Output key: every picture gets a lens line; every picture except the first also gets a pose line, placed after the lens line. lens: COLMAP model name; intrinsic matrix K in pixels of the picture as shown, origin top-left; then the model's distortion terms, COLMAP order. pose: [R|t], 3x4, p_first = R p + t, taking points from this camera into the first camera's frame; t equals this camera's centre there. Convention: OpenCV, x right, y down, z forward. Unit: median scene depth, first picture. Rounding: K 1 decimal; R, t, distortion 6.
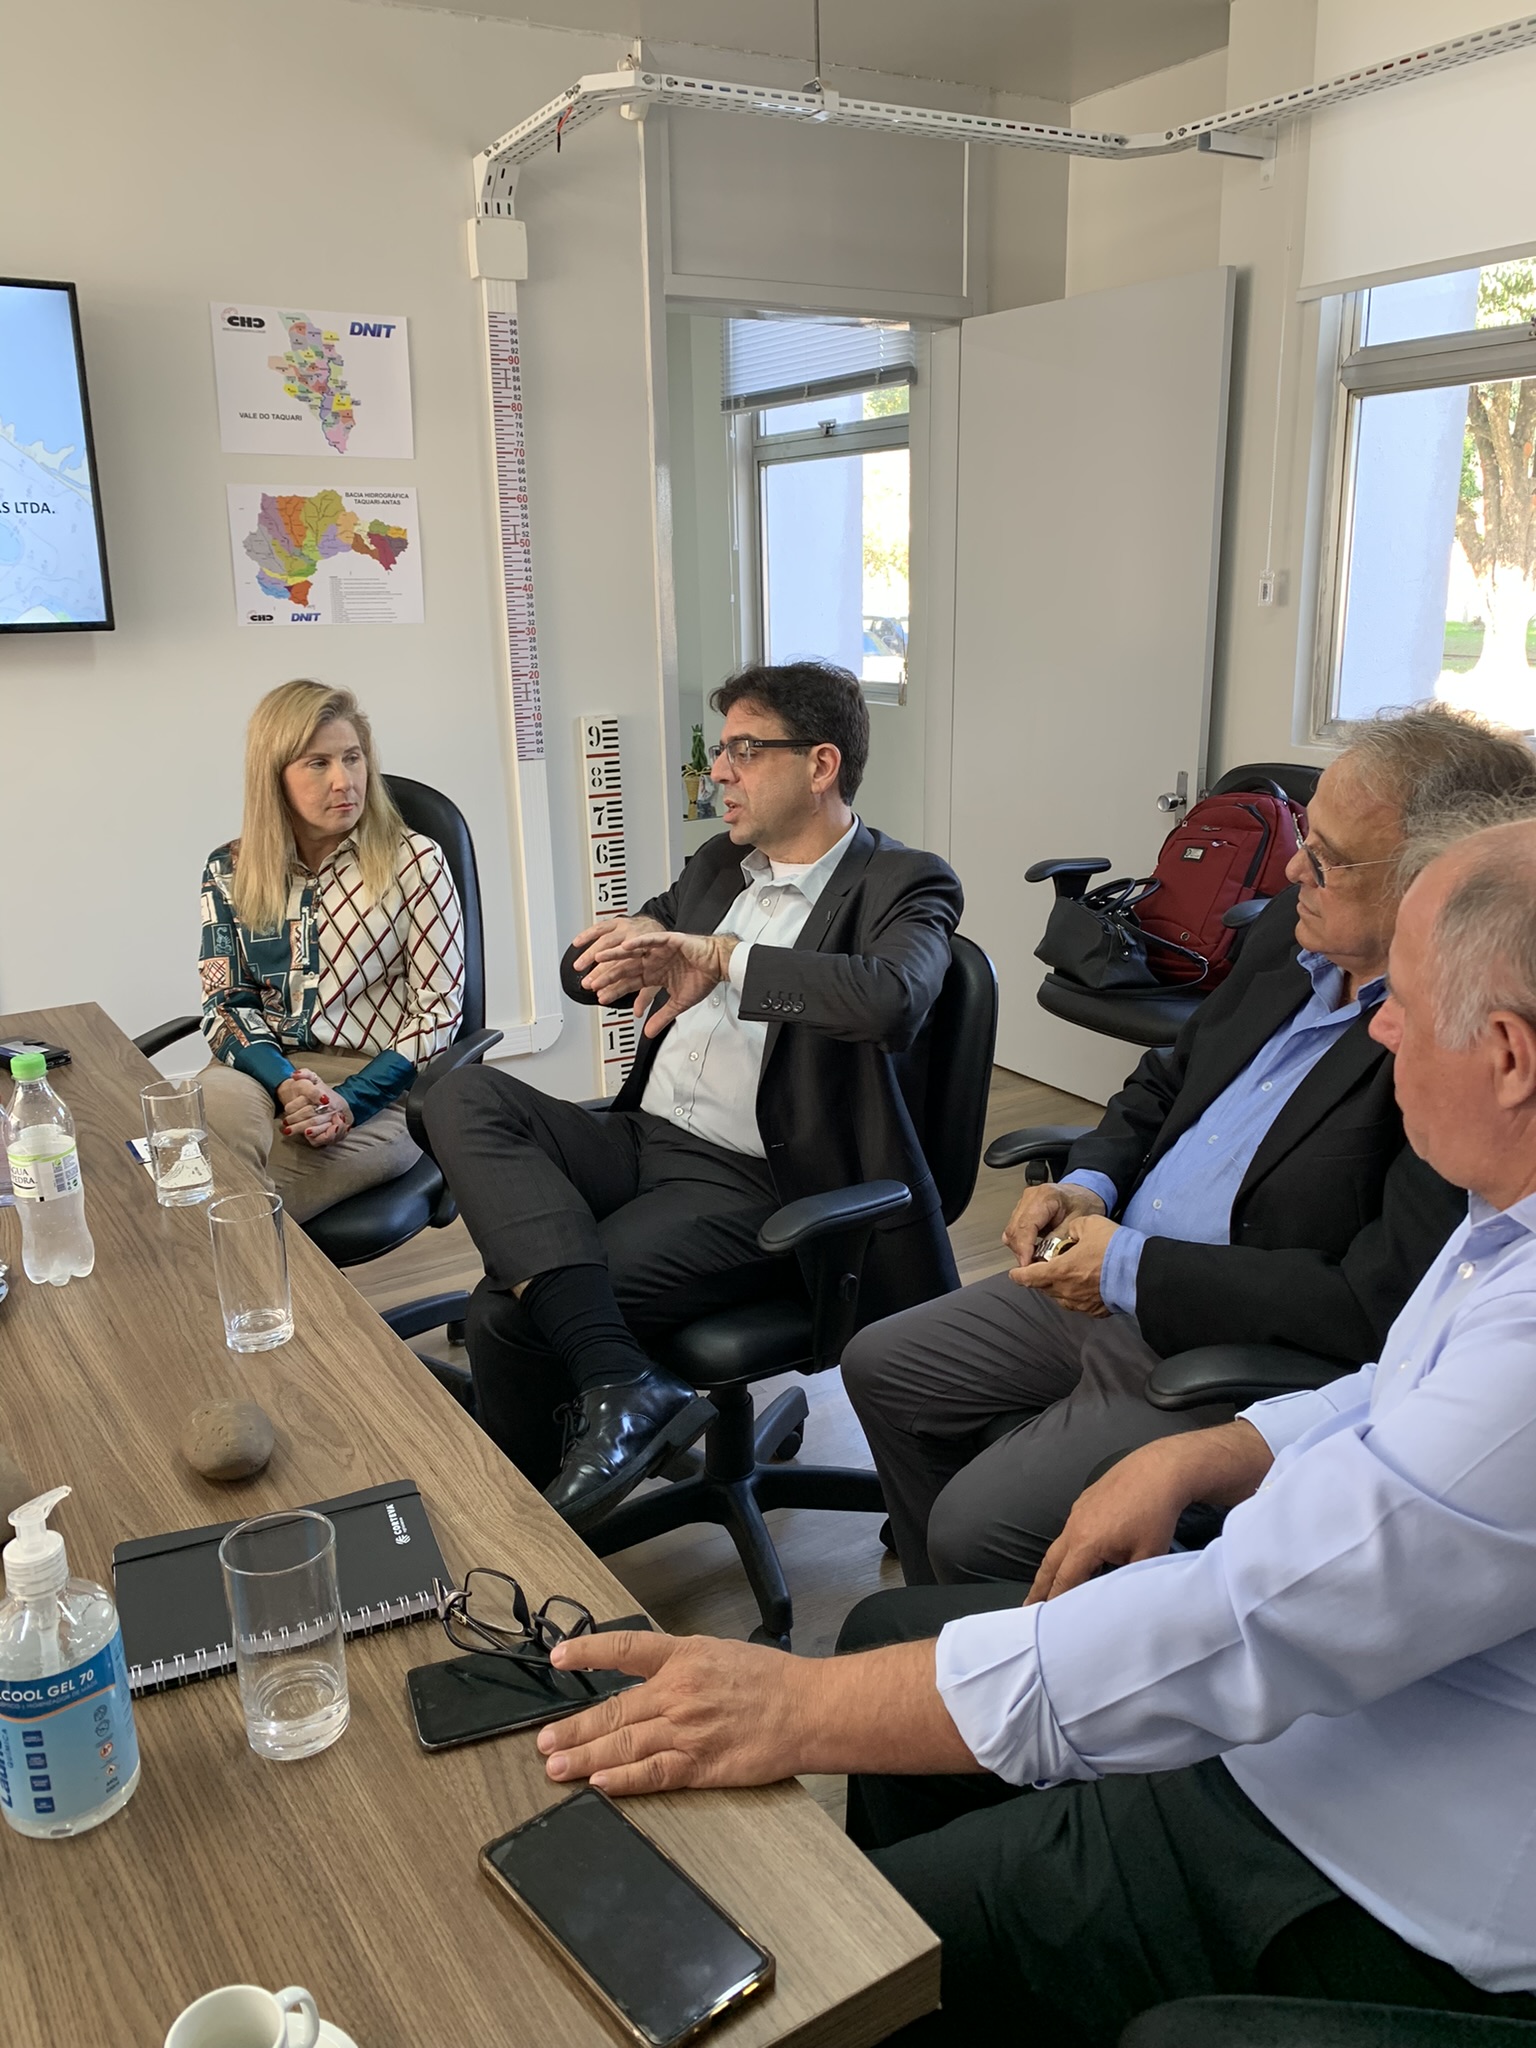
lens RADIAL K [[1597.9, 0, 768.0], [0, 1597.9, 1024.0], [0, 0, 1]] dist [-0.011484, 0.011294]
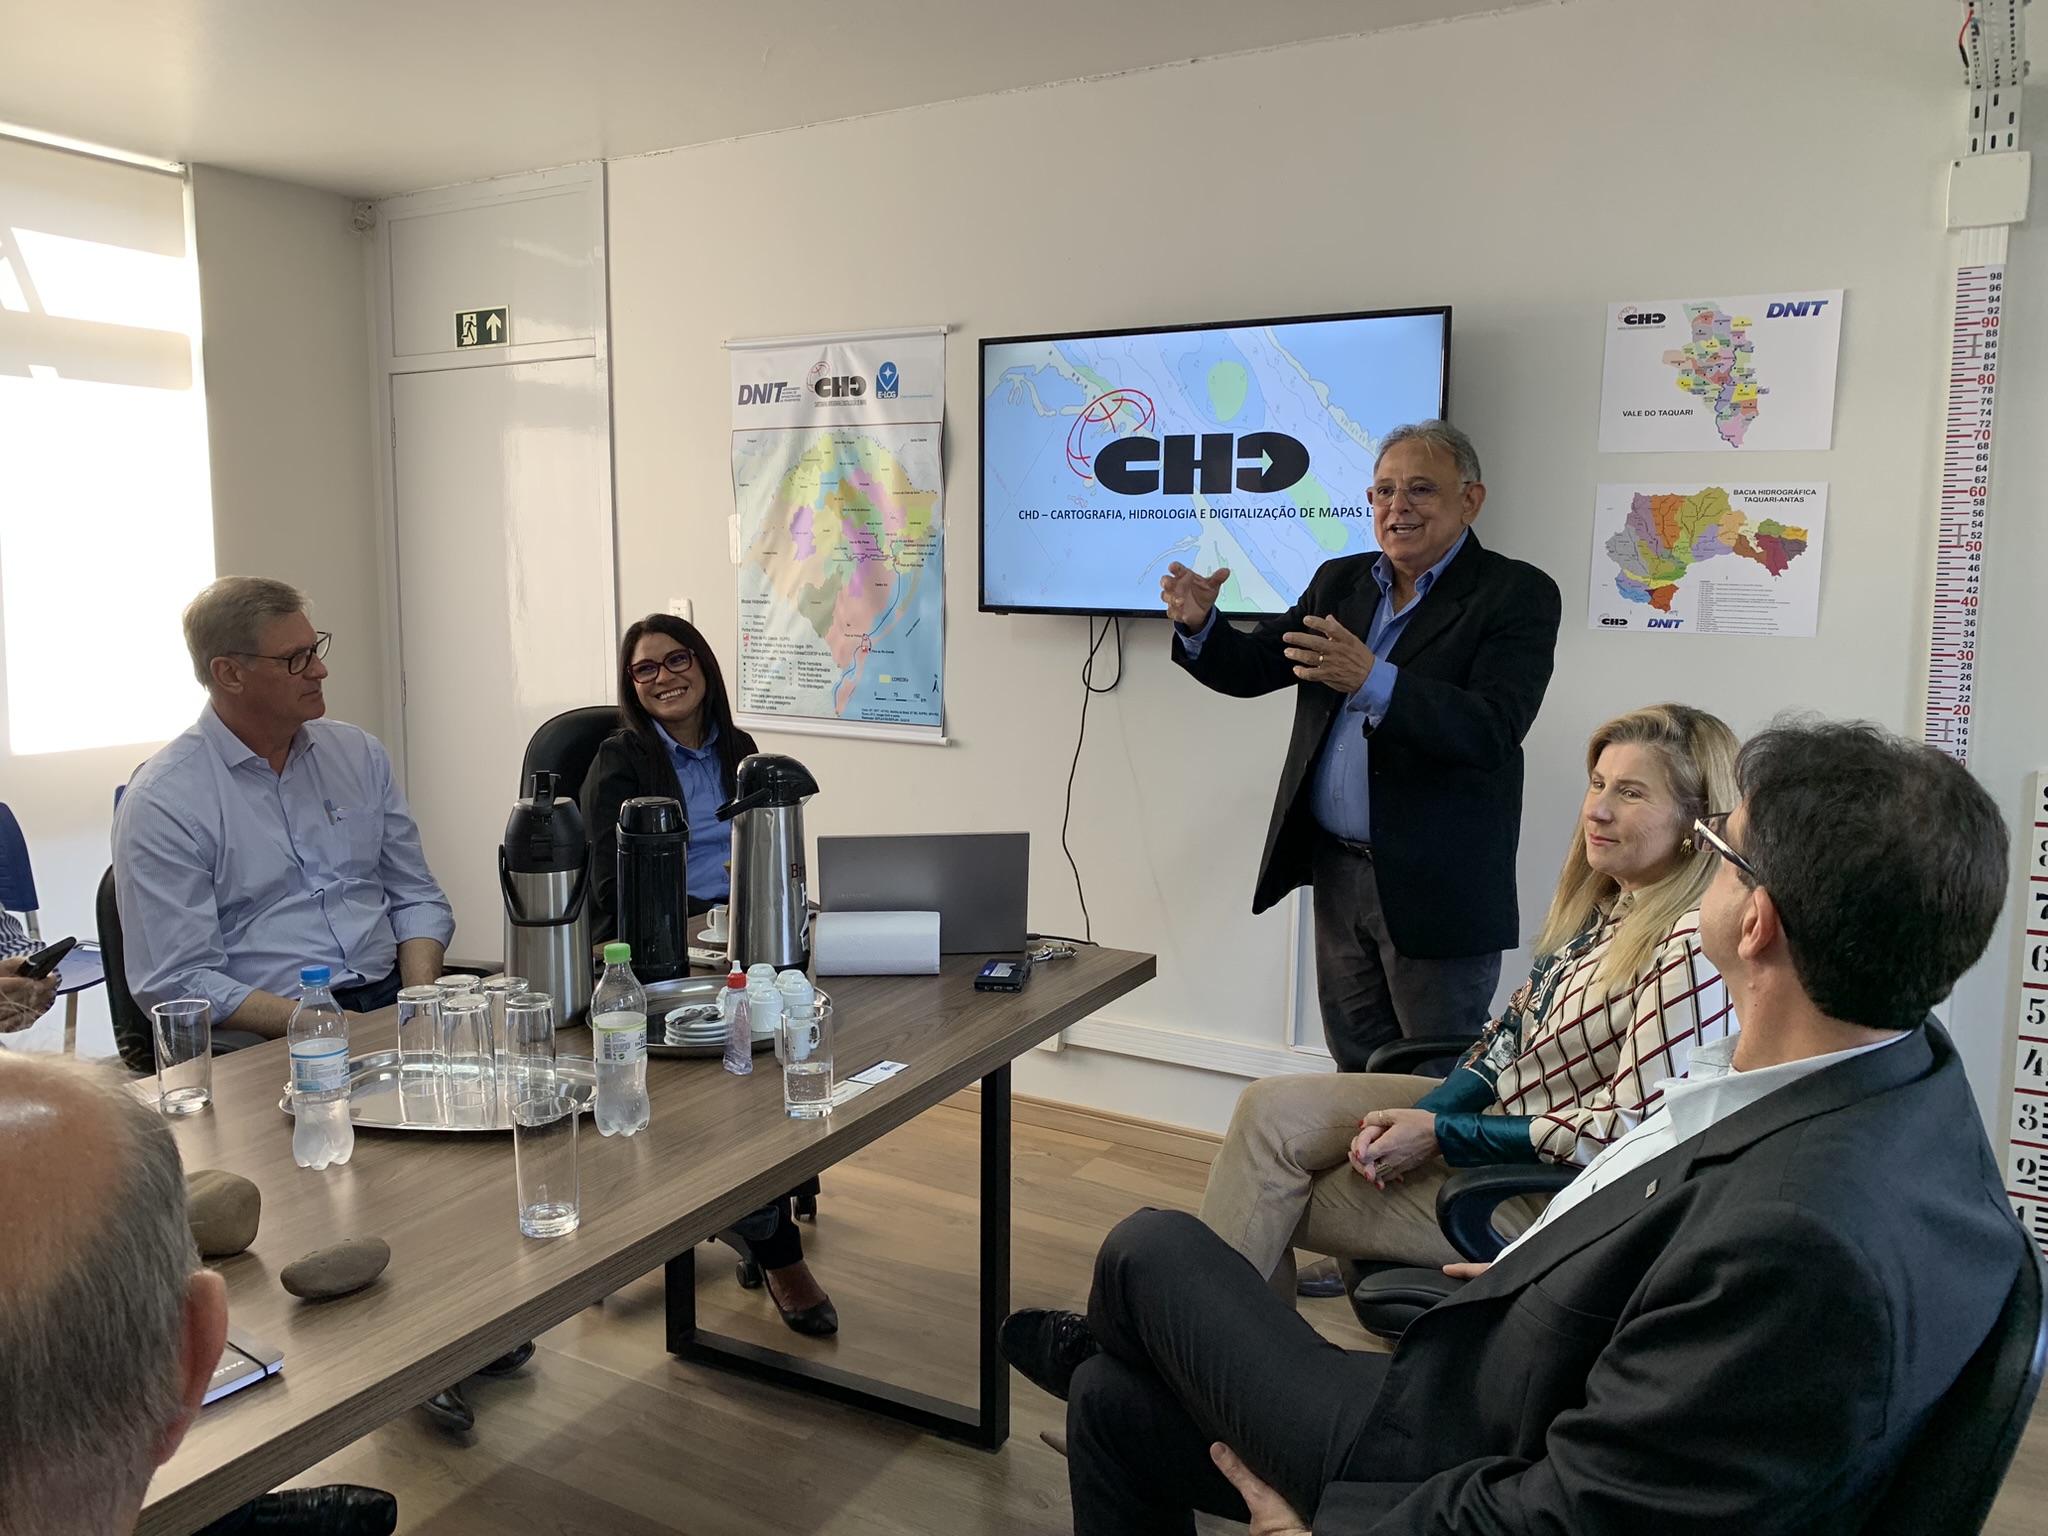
lens RADIAL K [[1597.9, 0, 1024.0], [0, 1597.9, 768.0], [0, 0, 1]] dist [-0.011484, 0.011294]
pose [[0.467977, 0.132701, -0.873721, 0.349603], [-0.254286, 0.967070, 0.010680, -0.093540], [0.846367, 0.217177, 0.486310, 0.270971]]
